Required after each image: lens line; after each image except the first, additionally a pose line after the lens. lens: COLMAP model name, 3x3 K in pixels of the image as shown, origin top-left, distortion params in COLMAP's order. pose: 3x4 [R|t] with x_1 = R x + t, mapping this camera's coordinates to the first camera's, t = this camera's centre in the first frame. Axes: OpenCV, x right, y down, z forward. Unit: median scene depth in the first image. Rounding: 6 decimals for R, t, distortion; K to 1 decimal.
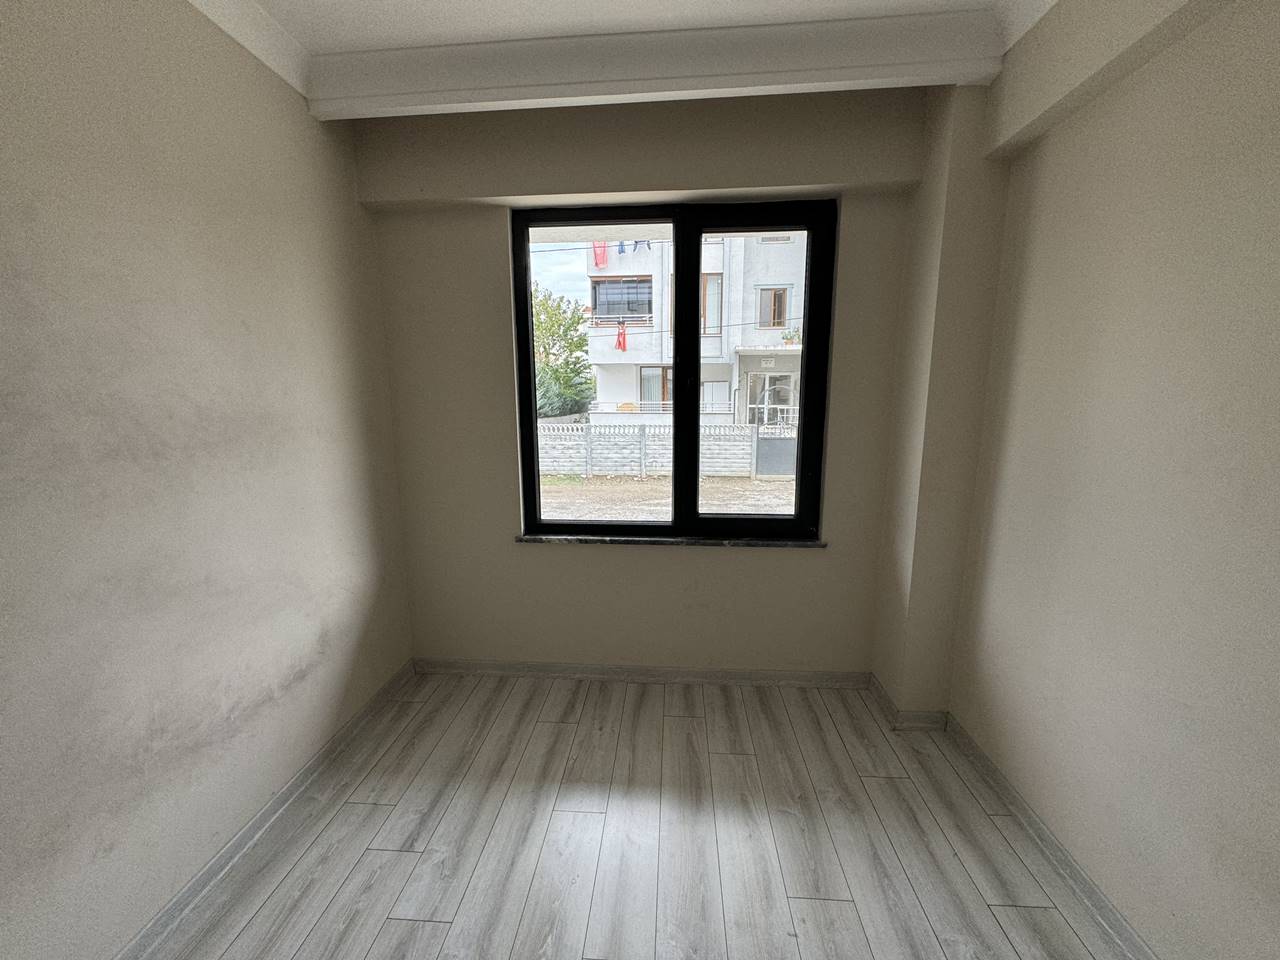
lens RADIAL K [[508.7, 0, 642.4], [0, 508.7, 480.0], [0, 0, 1]] dist [-0.003993, 0.000970]
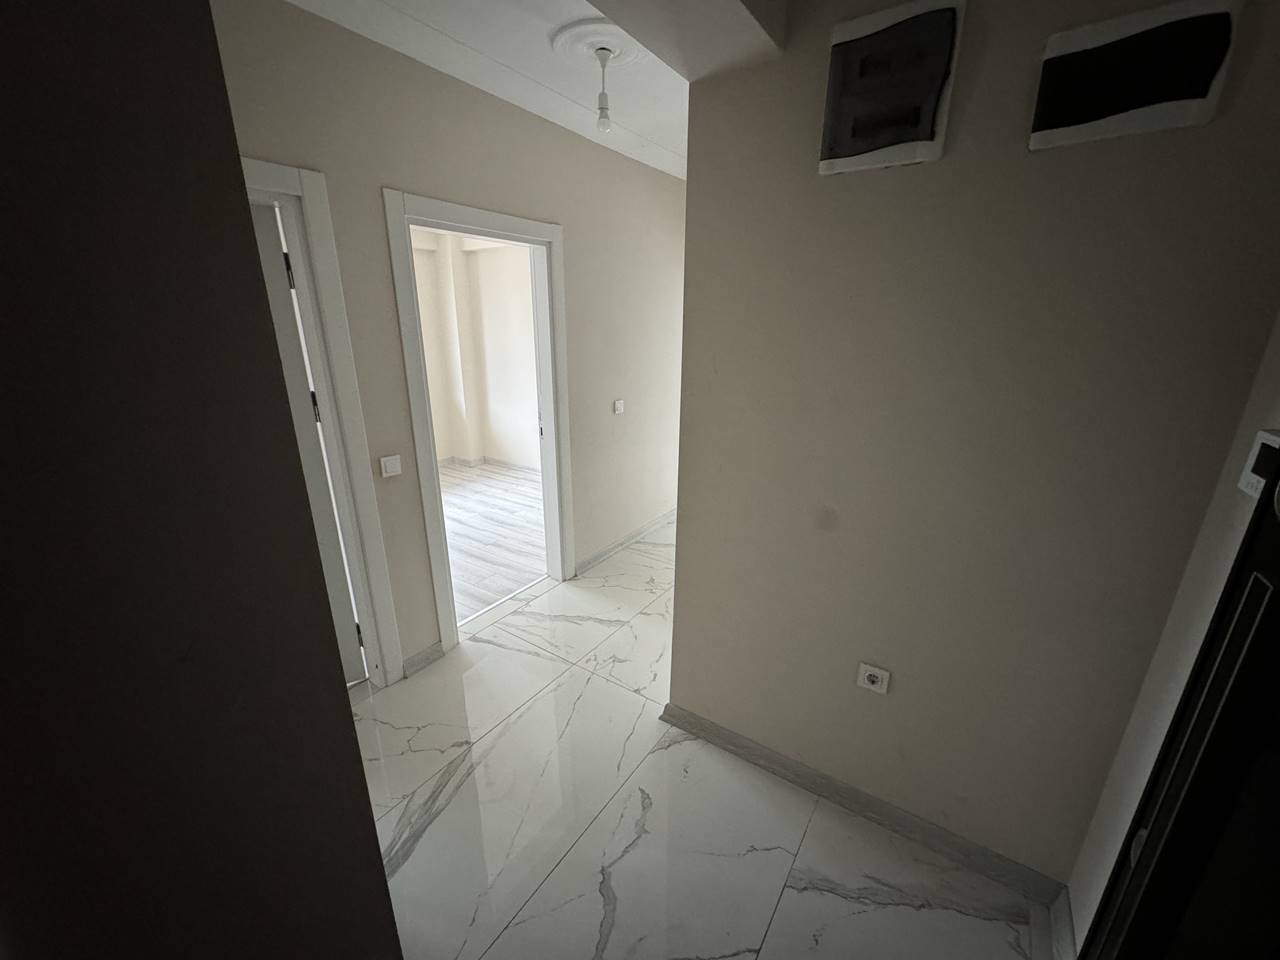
lens RADIAL K [[508.7, 0, 638.6], [0, 508.7, 480.9], [0, 0, 1]] dist [-0.003993, 0.000970]
pose [[0.494076, -0.255100, 0.831151, -1.230465], [0.141739, 0.966830, 0.212487, 0.119174], [-0.857787, 0.012822, 0.513845, -1.056055]]
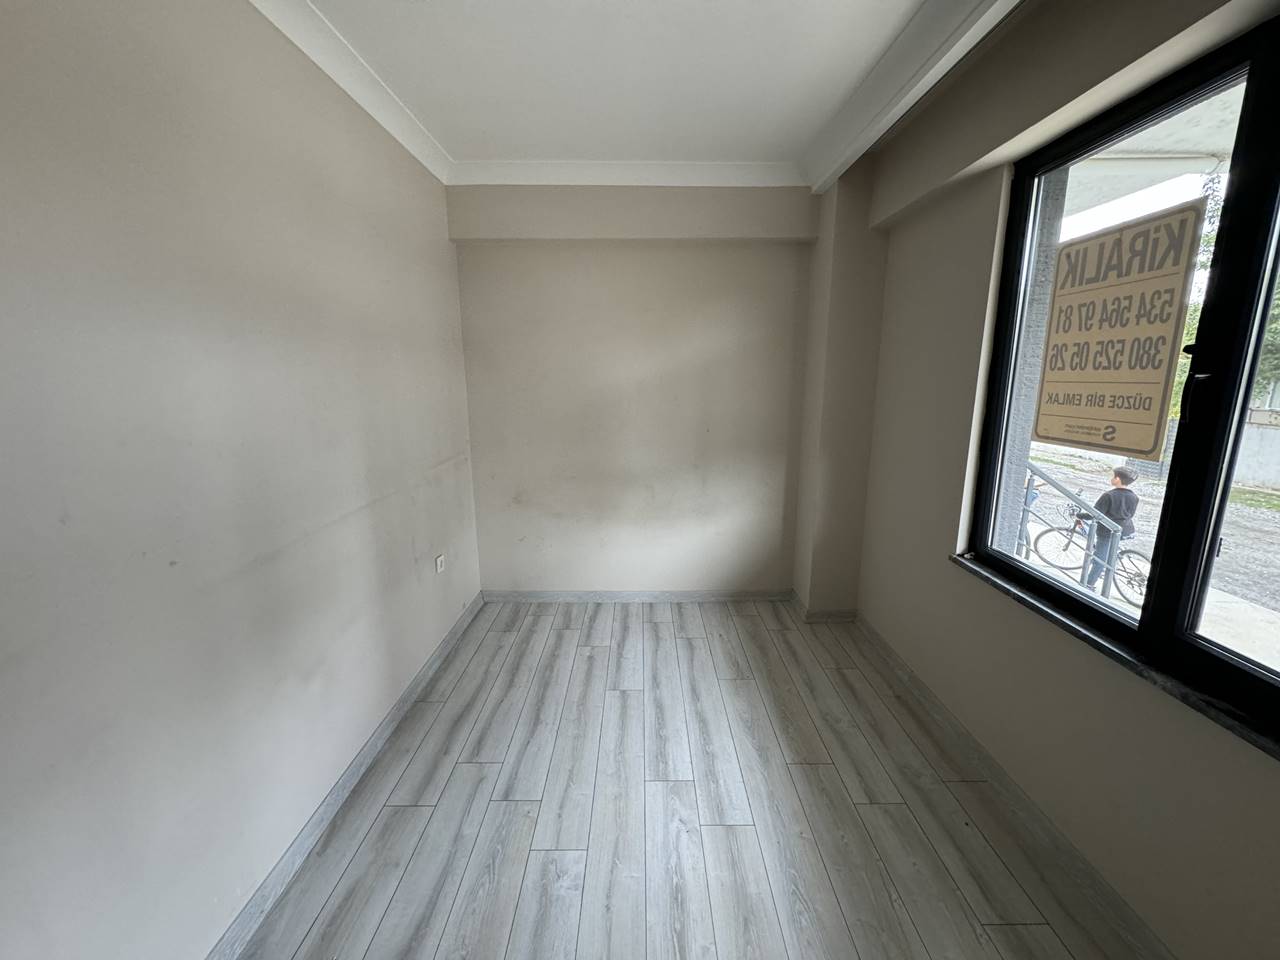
lens RADIAL K [[508.7, 0, 641.2], [0, 508.7, 481.4], [0, 0, 1]] dist [-0.003993, 0.000970]
pose [[0.067370, 0.208520, -0.975695, 0.600932], [-0.169503, 0.966093, 0.194764, -0.098341], [0.983224, 0.152262, 0.100431, 0.409719]]
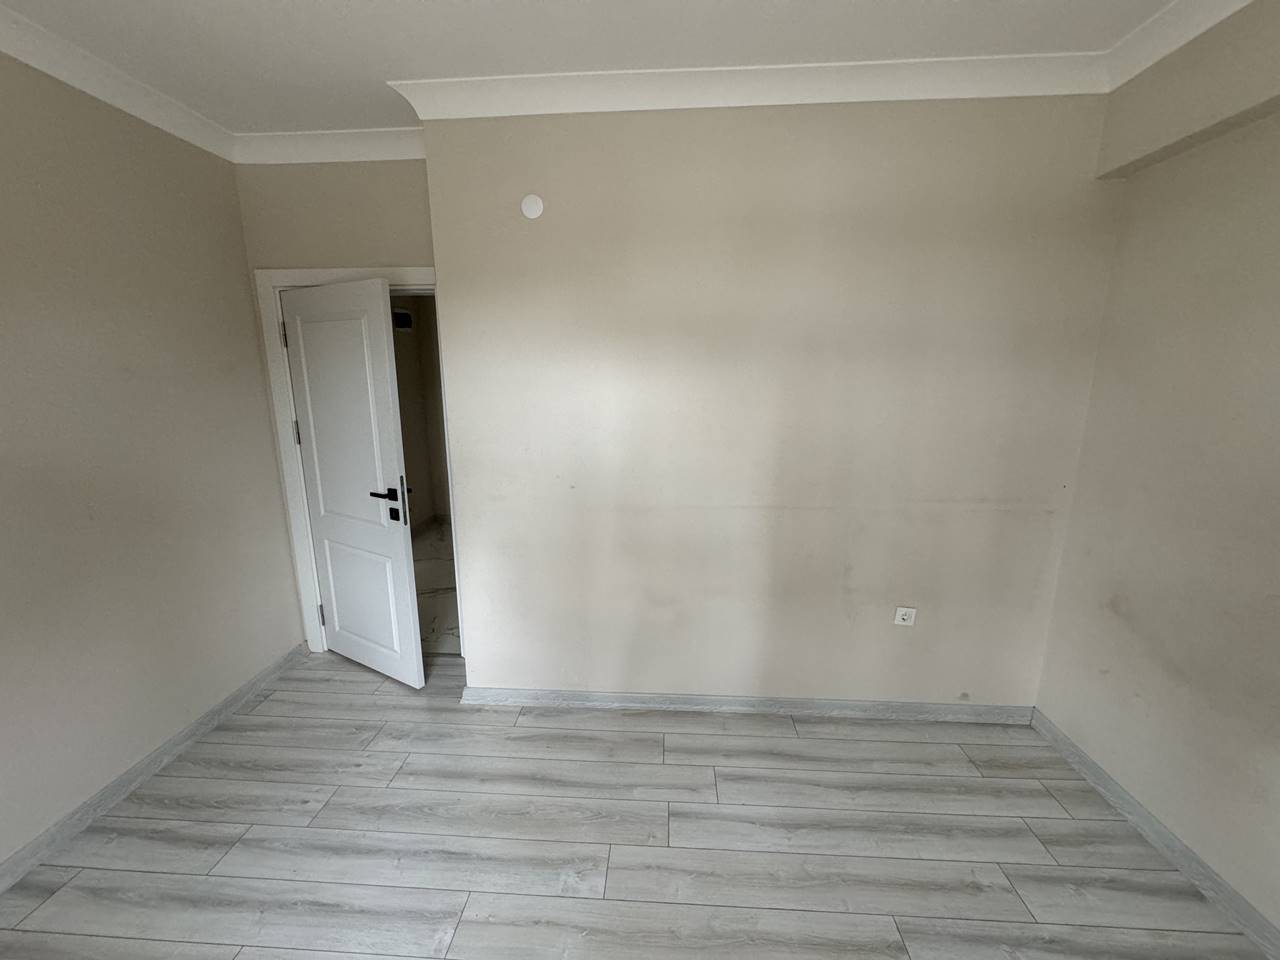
lens RADIAL K [[508.7, 0, 639.8], [0, 508.7, 480.7], [0, 0, 1]] dist [-0.003993, 0.000970]
pose [[-0.999935, 0.007138, -0.008849, -0.053449], [0.003368, 0.929393, 0.369077, -0.206859], [0.010859, 0.369023, -0.929357, 0.915918]]
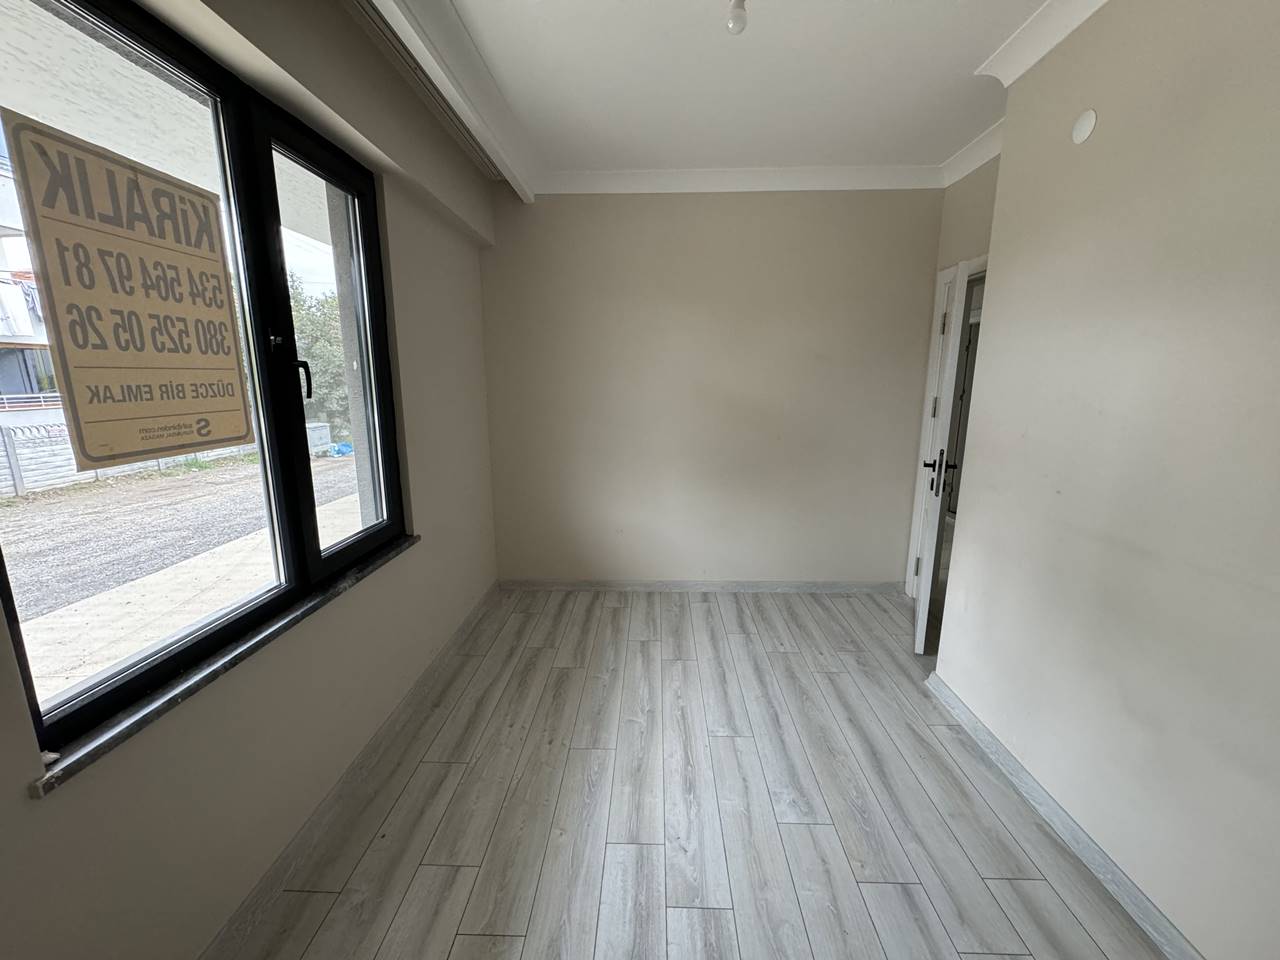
lens RADIAL K [[508.7, 0, 641.7], [0, 508.7, 480.8], [0, 0, 1]] dist [-0.003993, 0.000970]
pose [[-0.039013, -0.195493, 0.979929, -0.634222], [0.176695, 0.963872, 0.199325, -0.102237], [-0.983492, 0.180925, -0.003061, 0.595724]]
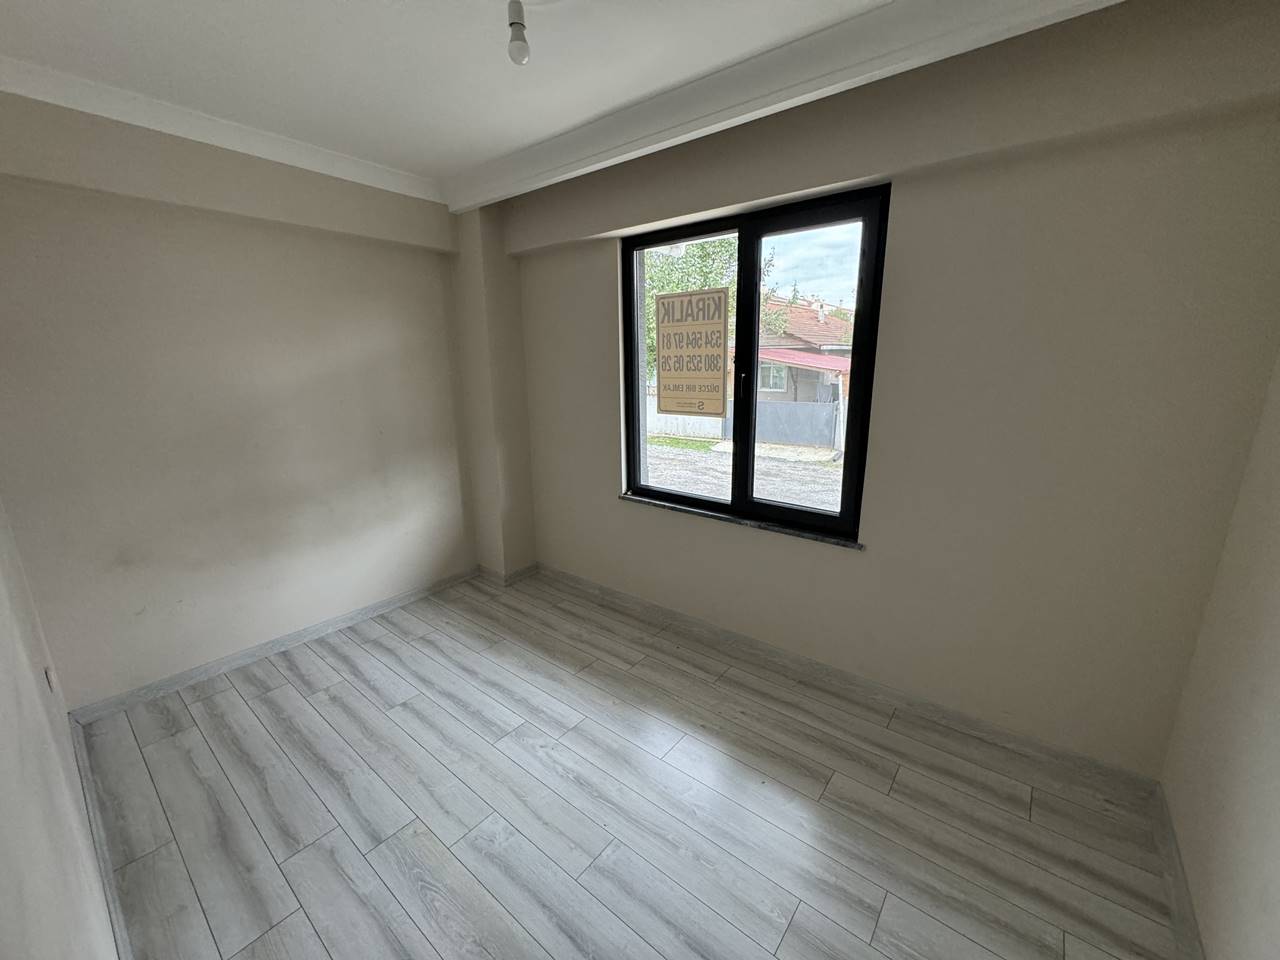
lens RADIAL K [[508.7, 0, 640.0], [0, 508.7, 481.5], [0, 0, 1]] dist [-0.003993, 0.000970]
pose [[0.820481, 0.127476, -0.557280, 0.568919], [-0.092924, 0.991596, 0.090012, -0.047614], [0.564071, -0.022069, 0.825431, -0.040430]]
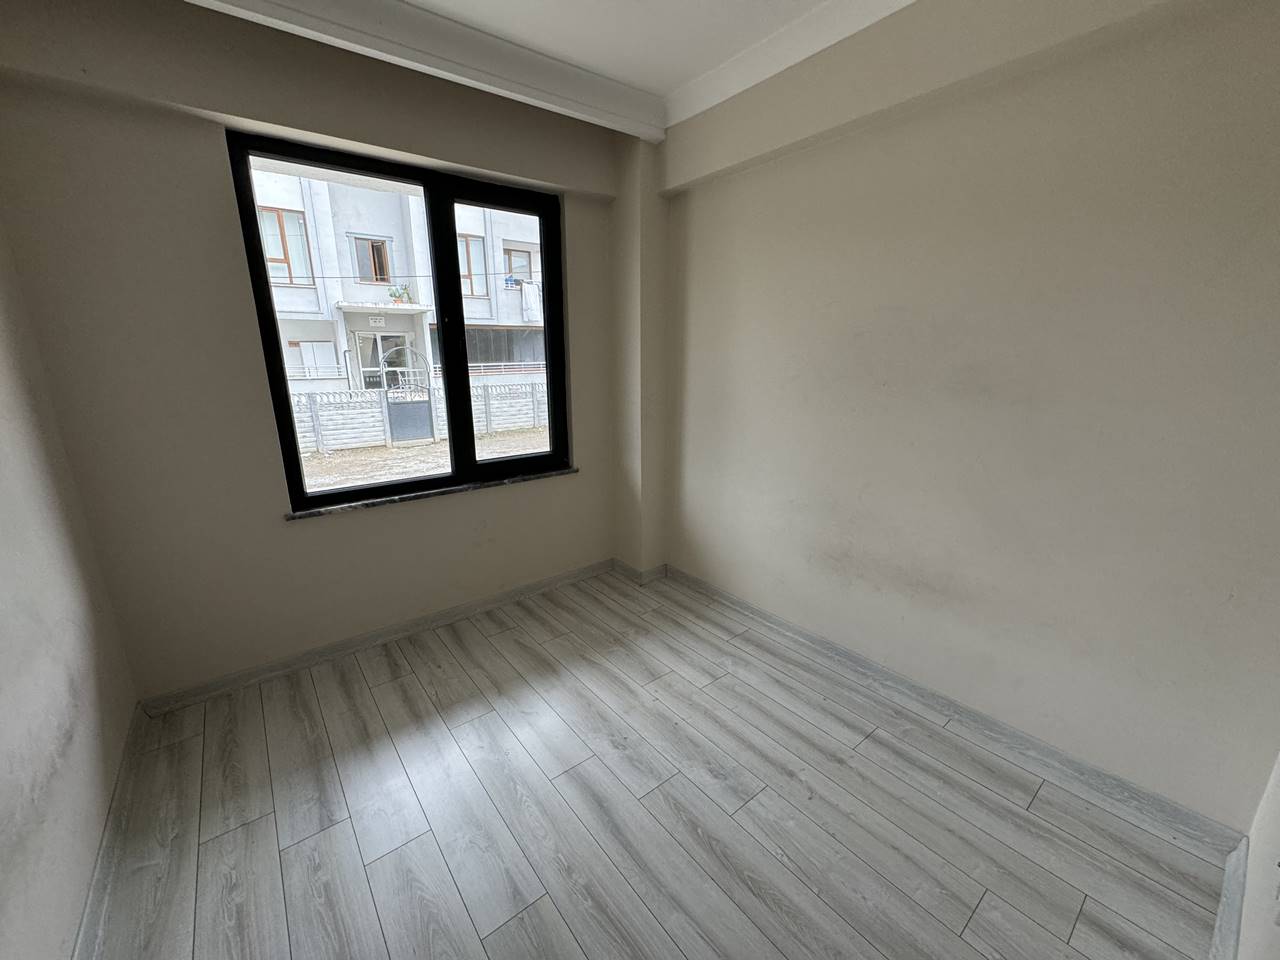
lens RADIAL K [[508.7, 0, 639.5], [0, 508.7, 480.5], [0, 0, 1]] dist [-0.003993, 0.000970]
pose [[0.739333, -0.164074, 0.653044, -0.396826], [0.116486, 0.986401, 0.115951, 0.022553], [-0.663188, -0.009656, 0.748390, -0.084383]]
